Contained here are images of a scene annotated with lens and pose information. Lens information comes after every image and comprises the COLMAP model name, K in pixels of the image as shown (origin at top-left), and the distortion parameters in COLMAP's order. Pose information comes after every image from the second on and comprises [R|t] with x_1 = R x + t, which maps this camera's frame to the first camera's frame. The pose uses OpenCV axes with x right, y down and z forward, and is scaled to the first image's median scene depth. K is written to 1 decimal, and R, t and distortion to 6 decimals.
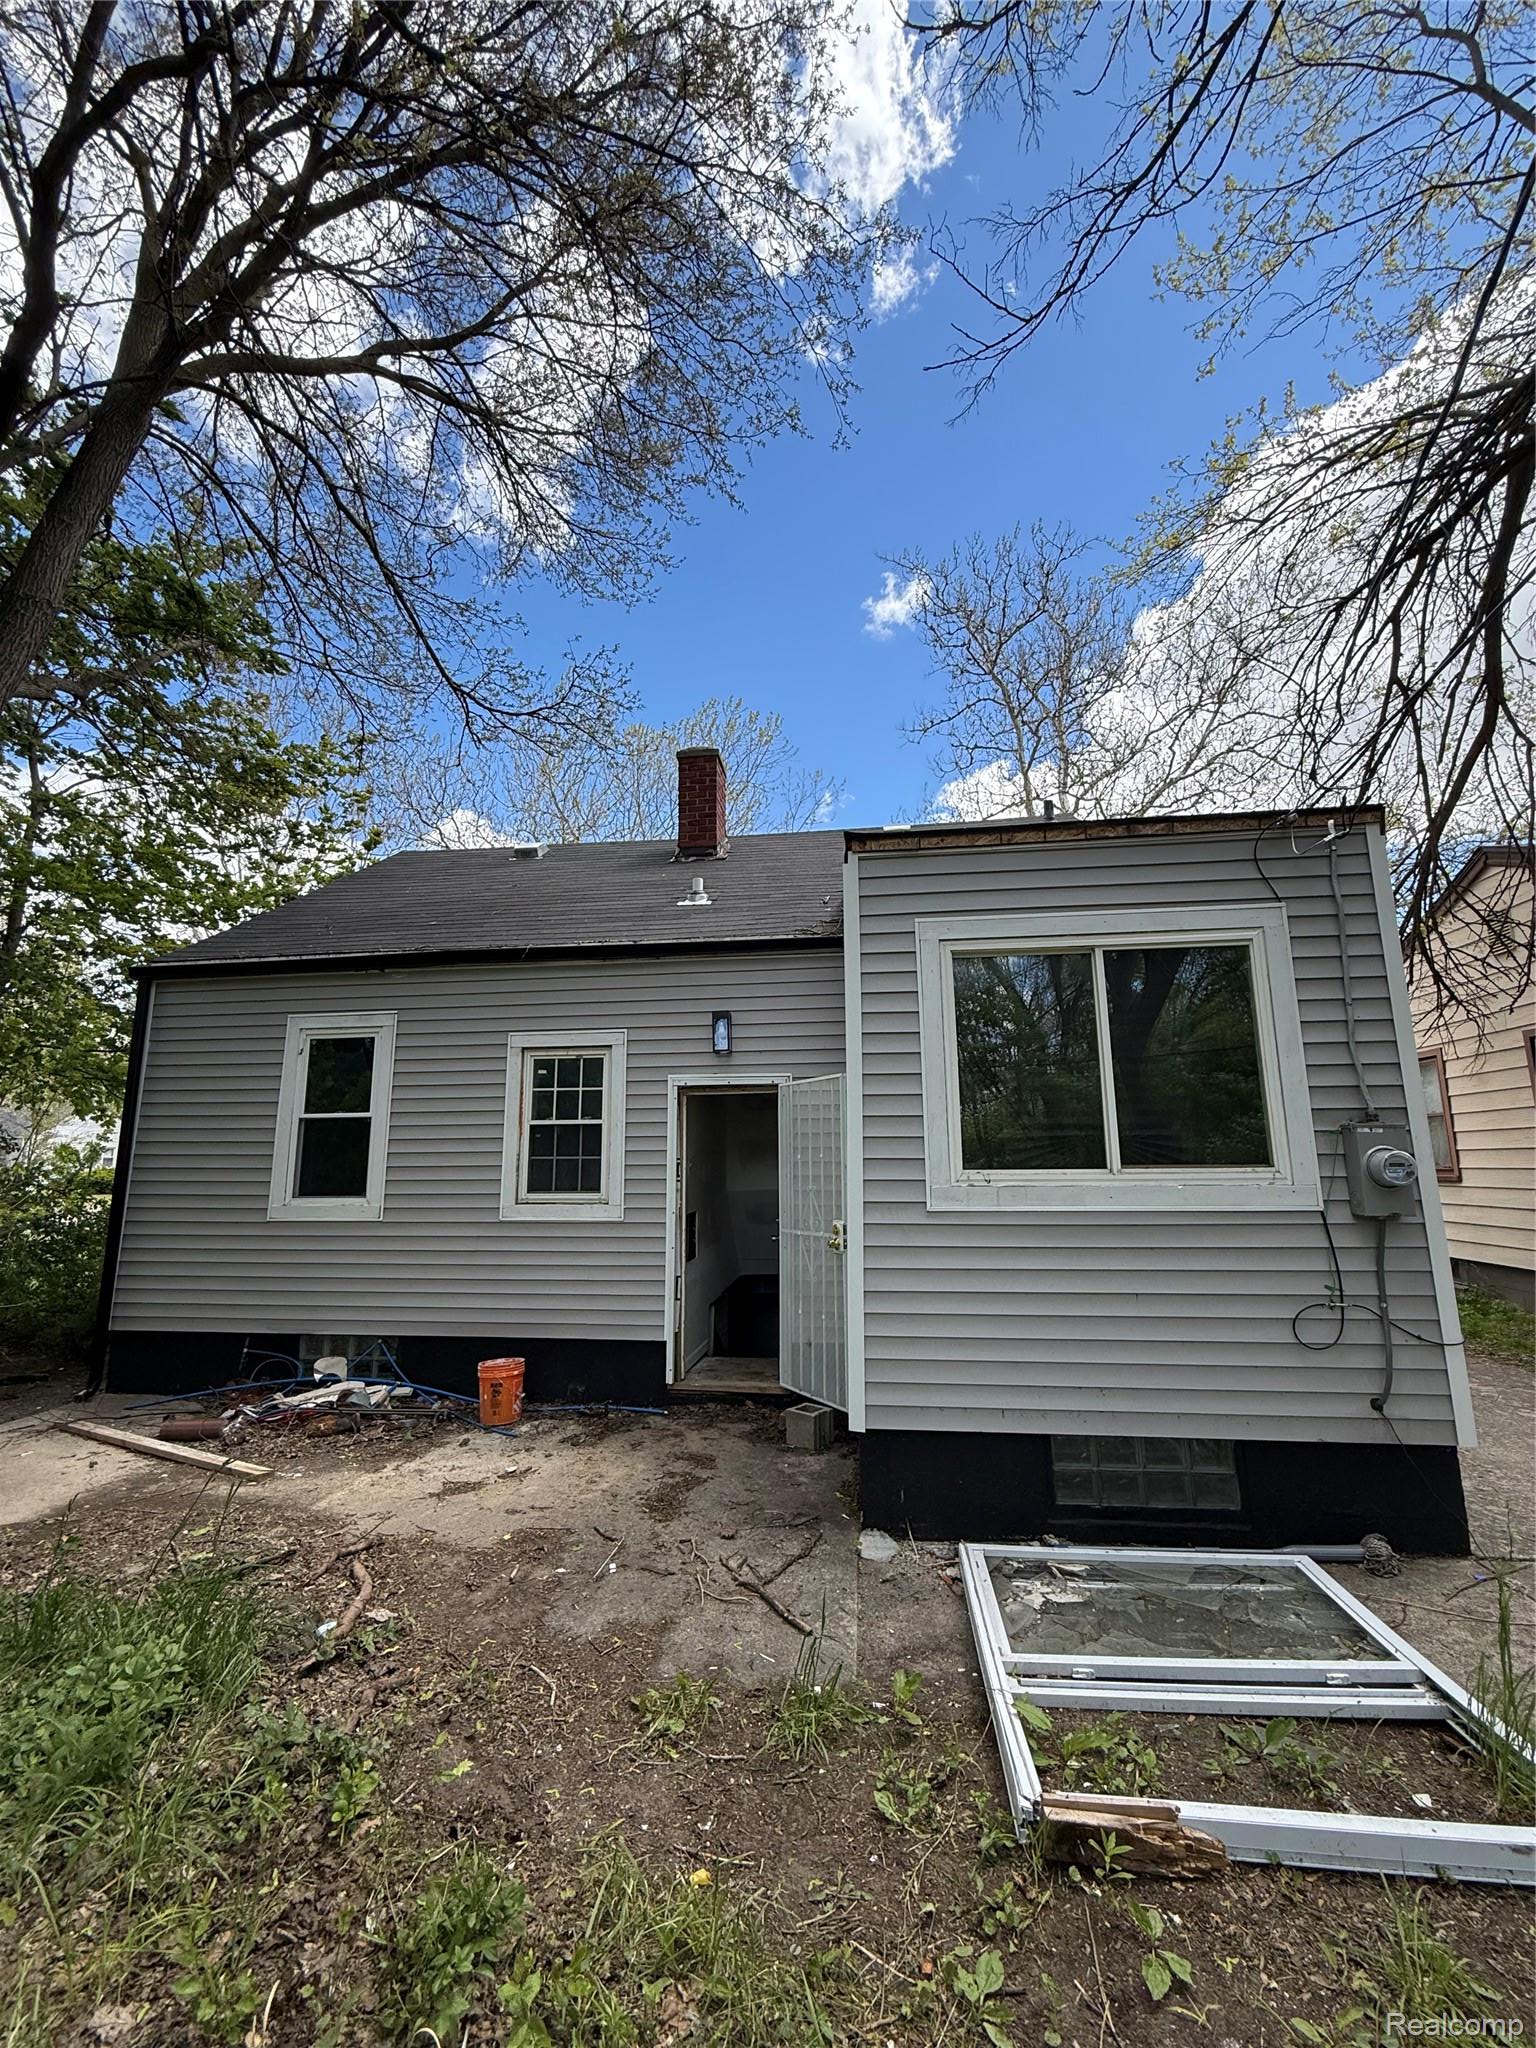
lens RADIAL K [[820.1, 0, 764.5], [0, 820.1, 1017.3], [0, 0, 1]] dist [-0.004531, -0.000015]
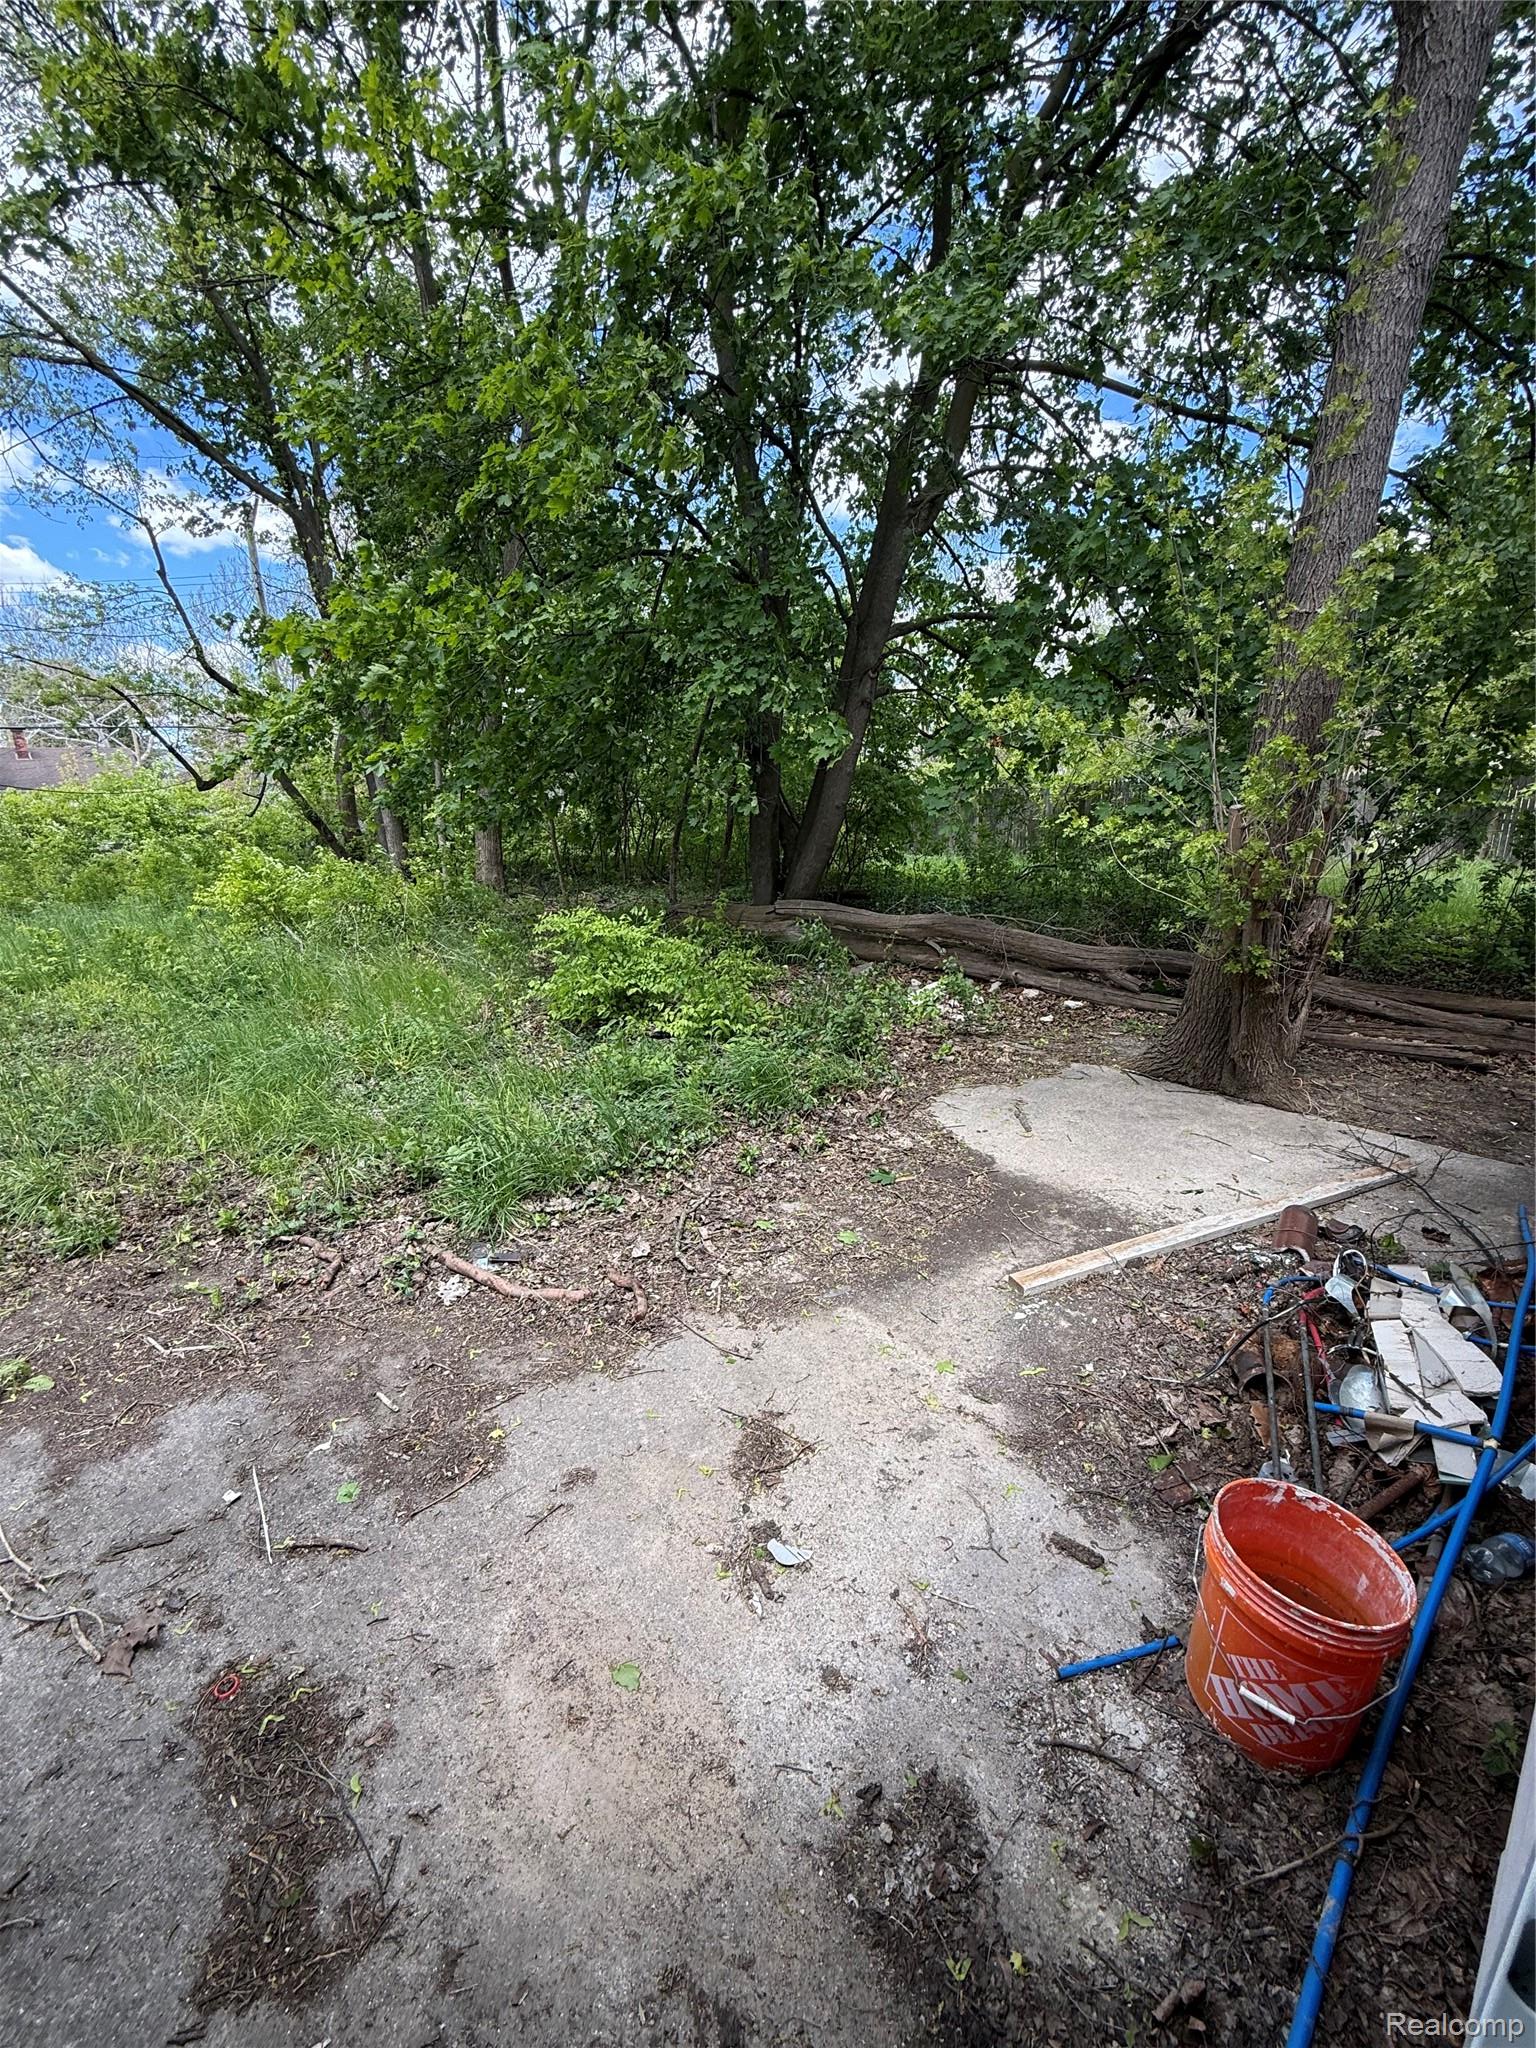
lens RADIAL K [[820.0, 0, 768.0], [0, 820.0, 1024.0], [0, 0, 1]] dist [0.000907, 0.000130]
pose [[-0.664297, 0.221061, -0.714032, -0.082437], [0.159302, 0.975190, 0.153709, 0.269741], [0.730296, -0.011638, -0.683031, 1.480310]]
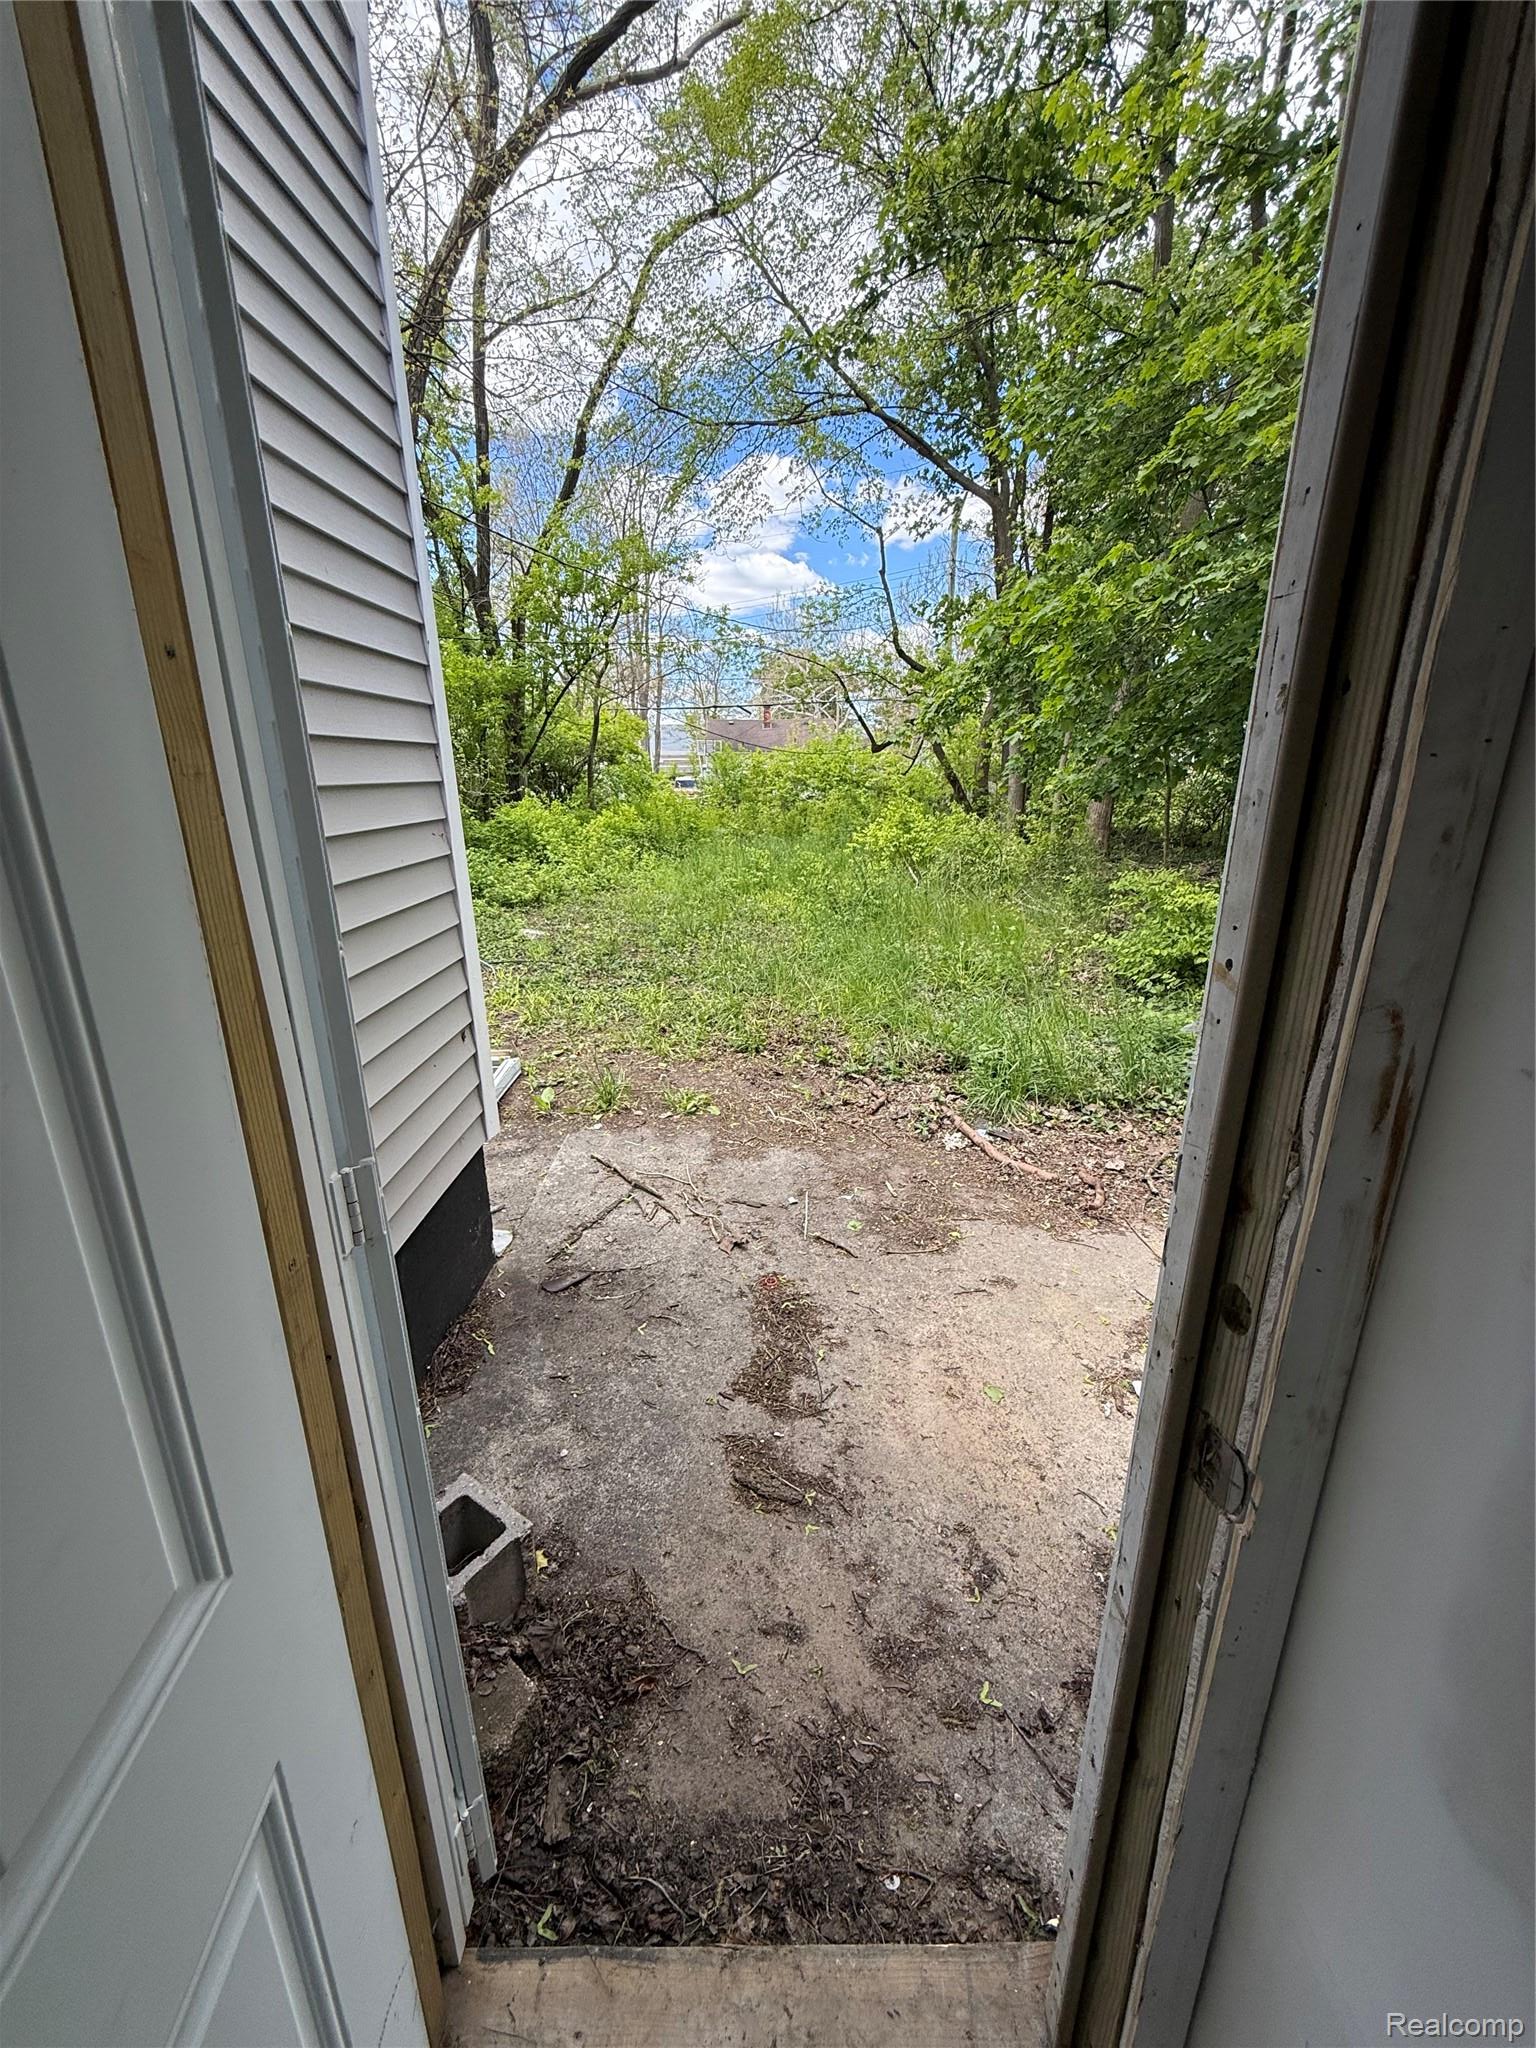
lens RADIAL K [[820.1, 0, 764.5], [0, 820.1, 1017.3], [0, 0, 1]] dist [-0.004531, -0.000015]
pose [[-0.991530, 0.047684, -0.120807, -0.044309], [0.033569, 0.992647, 0.116295, 0.311438], [0.125464, 0.111255, -0.985840, 1.652460]]
